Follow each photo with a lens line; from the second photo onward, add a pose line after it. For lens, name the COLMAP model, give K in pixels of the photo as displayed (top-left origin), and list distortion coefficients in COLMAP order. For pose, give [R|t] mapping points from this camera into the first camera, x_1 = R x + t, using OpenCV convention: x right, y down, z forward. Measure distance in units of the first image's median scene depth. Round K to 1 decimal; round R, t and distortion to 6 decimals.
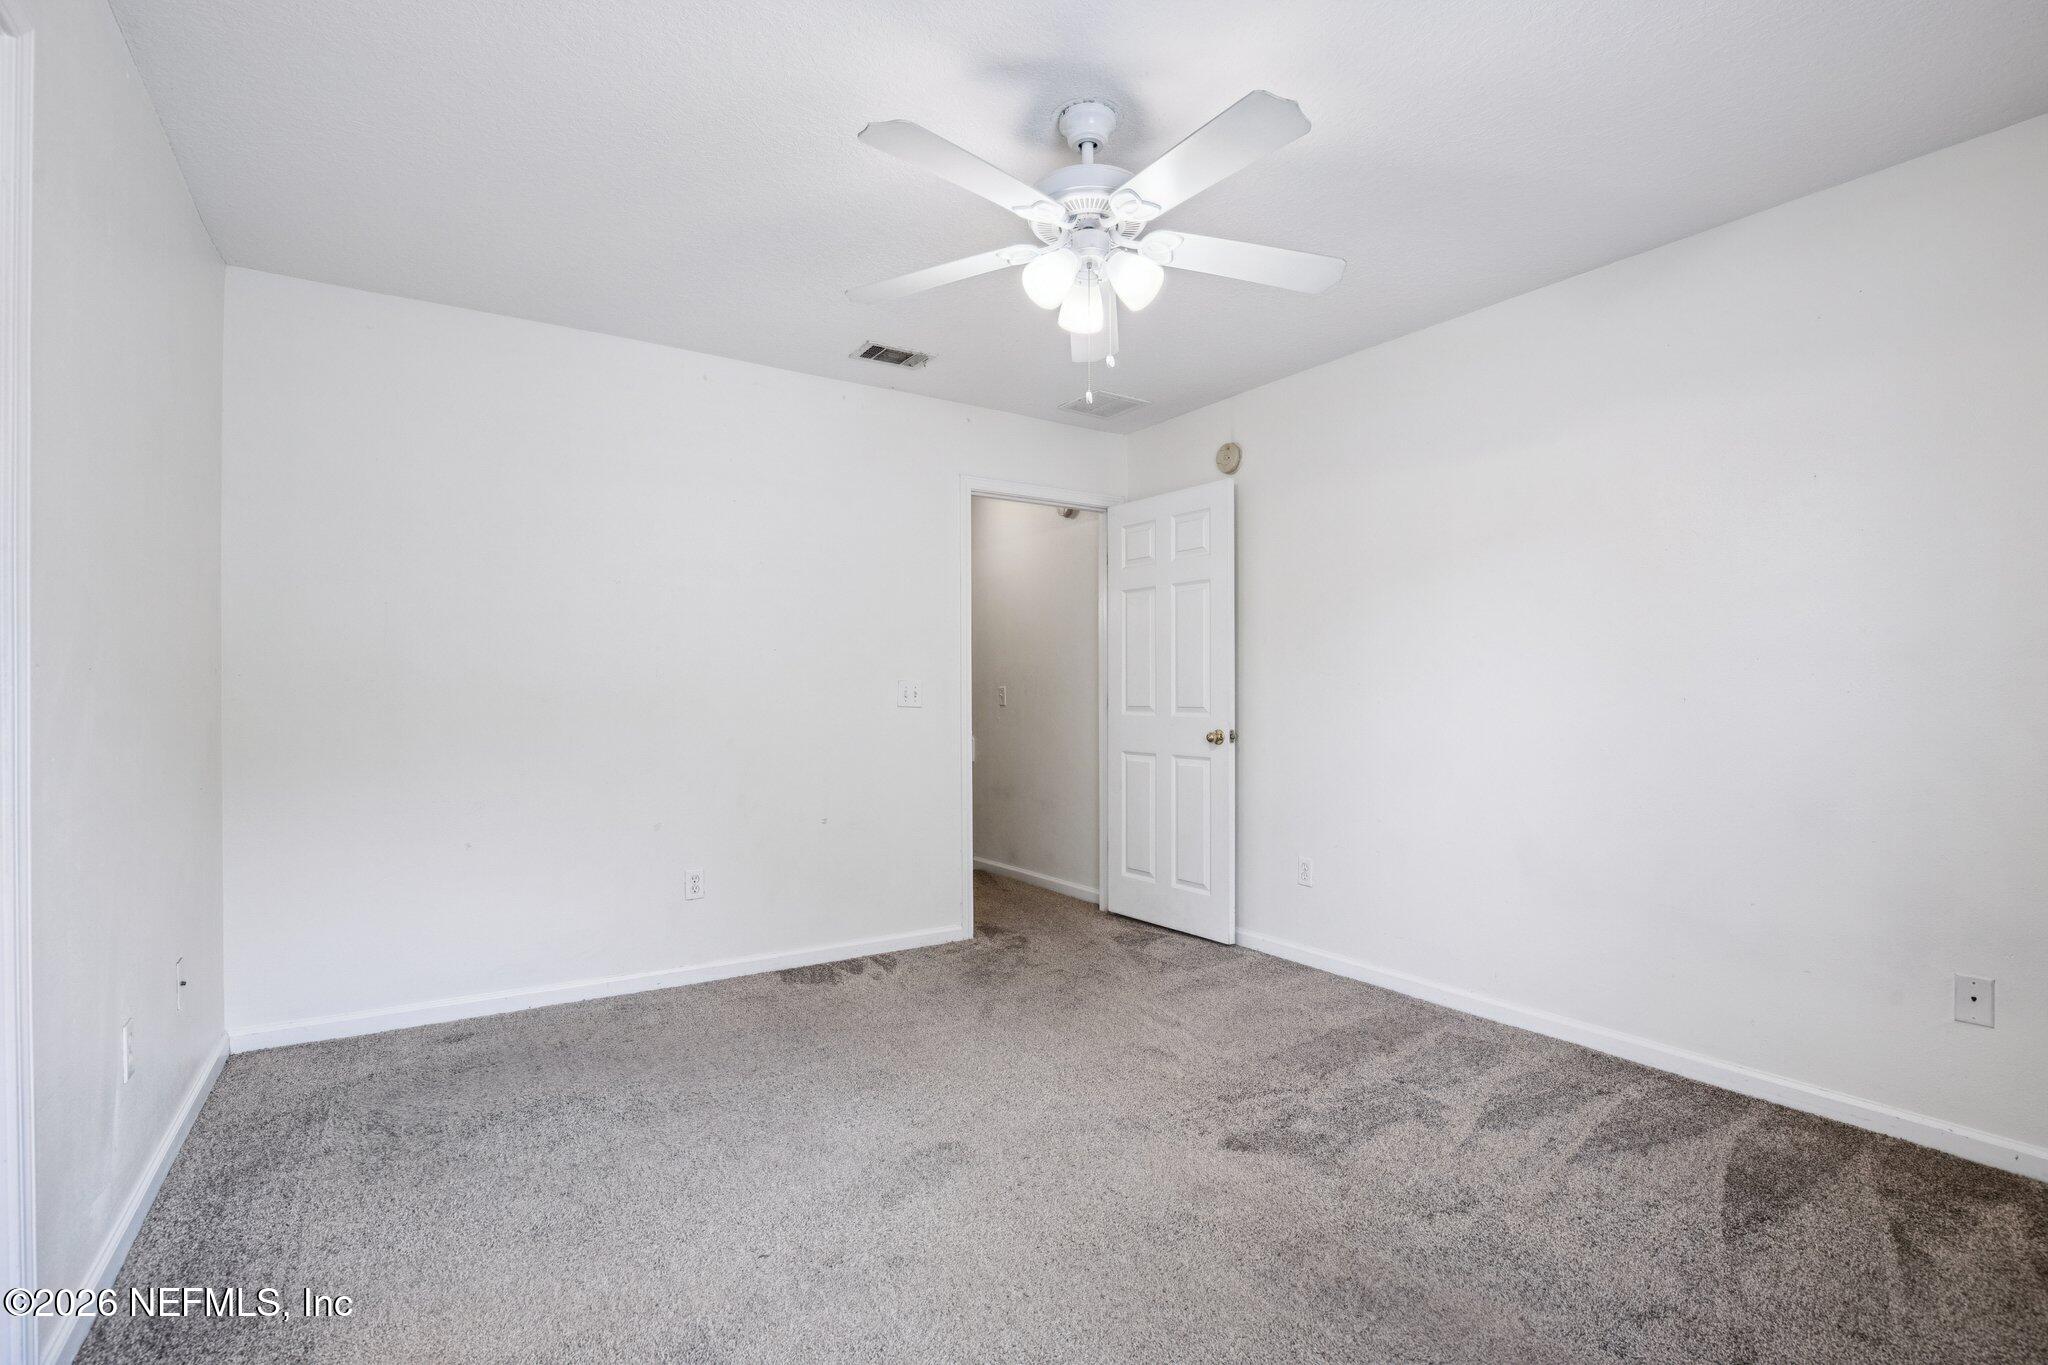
lens RADIAL K [[947.8, 0, 1038.0], [0, 947.8, 677.6], [0, 0, 1]] dist [-0.030767, 0.003803]
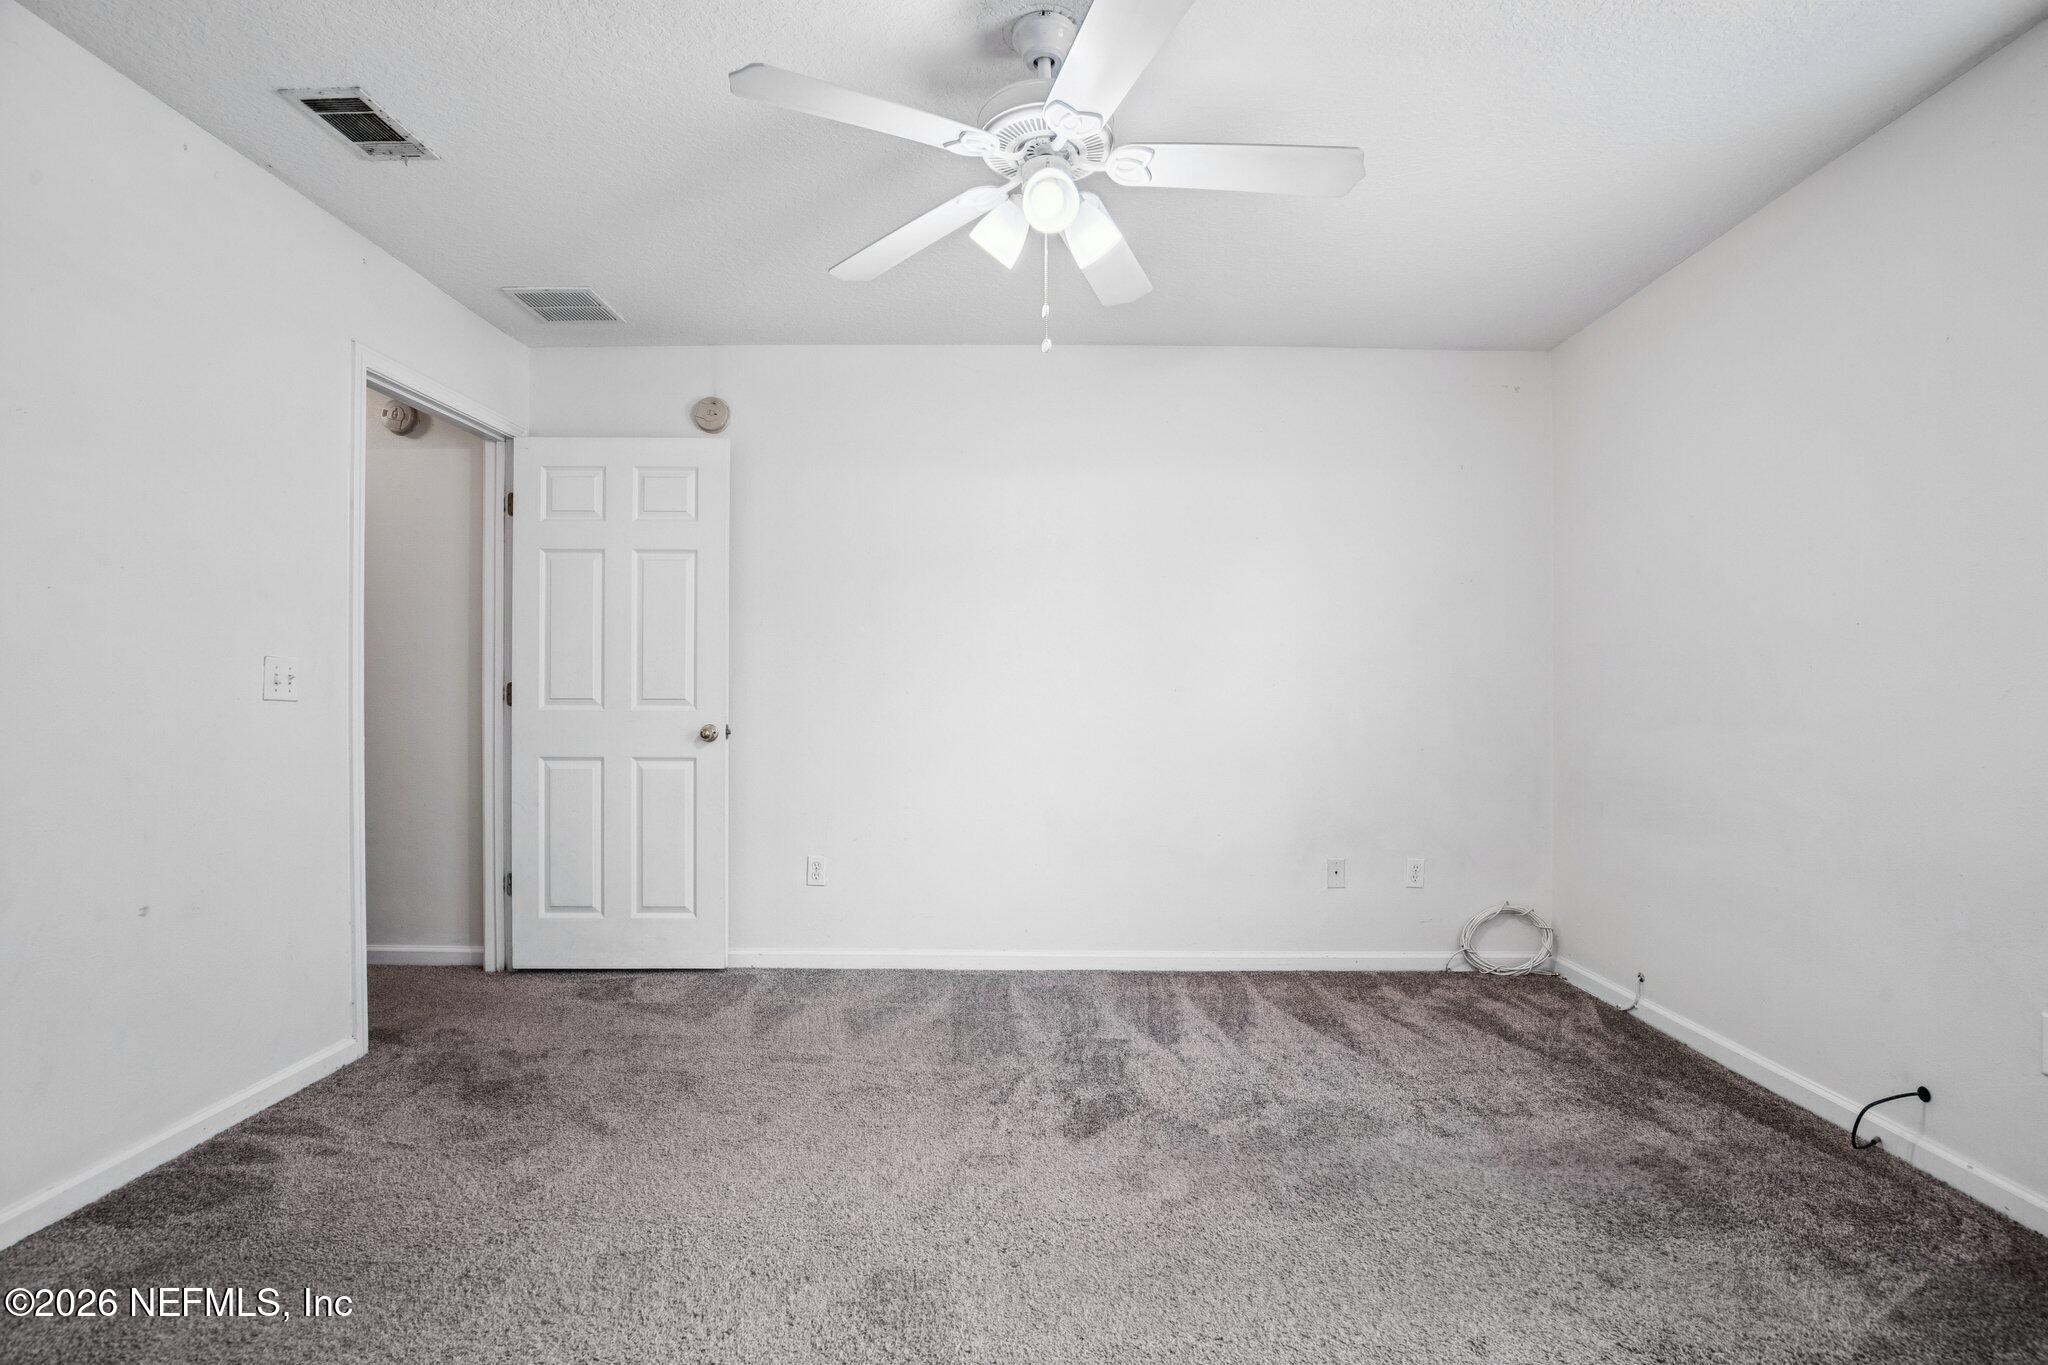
lens RADIAL K [[947.8, 0, 1030.1], [0, 947.8, 680.6], [0, 0, 1]] dist [-0.030767, 0.003803]
pose [[0.563191, 0.012245, 0.826236, -0.405745], [-0.017285, 0.999846, -0.003035, 0.013794], [-0.826146, -0.012572, 0.563315, 0.304416]]
